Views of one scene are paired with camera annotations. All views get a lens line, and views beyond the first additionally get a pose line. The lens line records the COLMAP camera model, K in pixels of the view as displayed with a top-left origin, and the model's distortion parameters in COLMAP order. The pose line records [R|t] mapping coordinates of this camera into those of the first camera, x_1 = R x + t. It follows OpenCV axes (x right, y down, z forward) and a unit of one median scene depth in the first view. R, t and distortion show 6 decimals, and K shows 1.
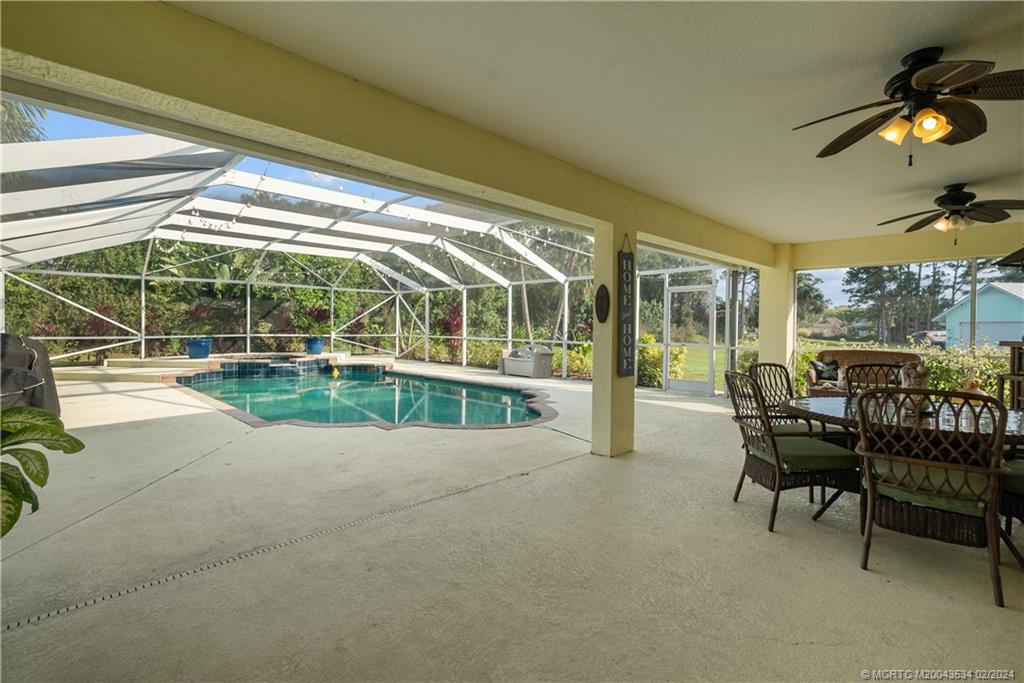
lens RADIAL K [[474.6, 0, 514.8], [0, 474.6, 333.2], [0, 0, 1]] dist [0.002941, 0.000290]
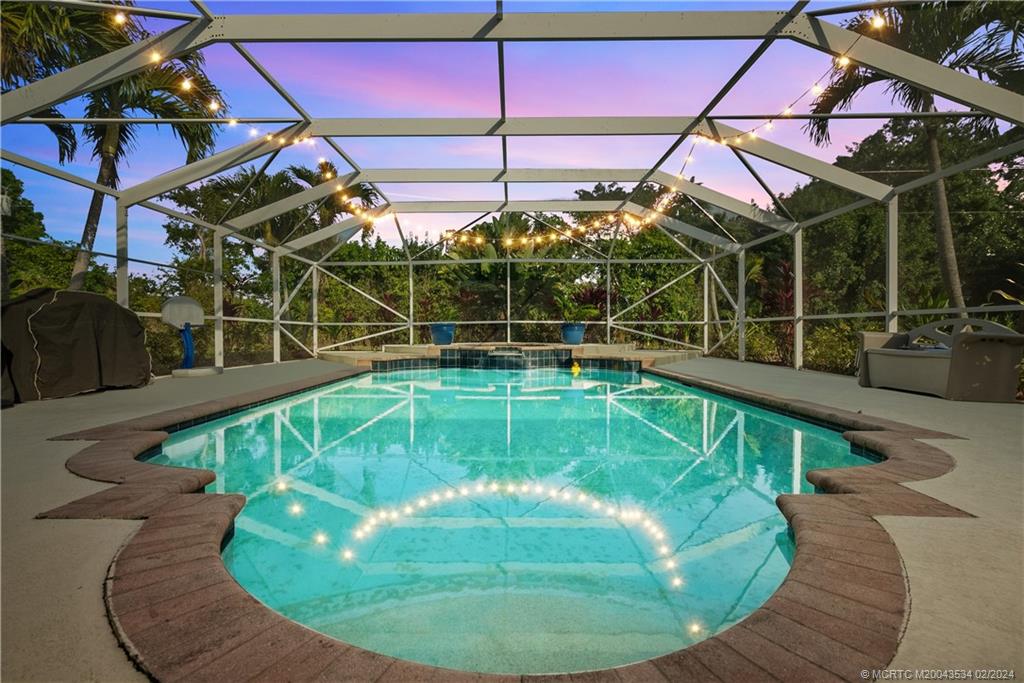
lens RADIAL K [[474.6, 0, 509.9], [0, 474.6, 339.3], [0, 0, 1]] dist [0.002941, 0.000290]
pose [[0.706765, -0.000868, -0.707448, 0.050834], [-0.000366, 0.999999, -0.001593, 0.038468], [0.707449, 0.001385, 0.706763, 0.399951]]
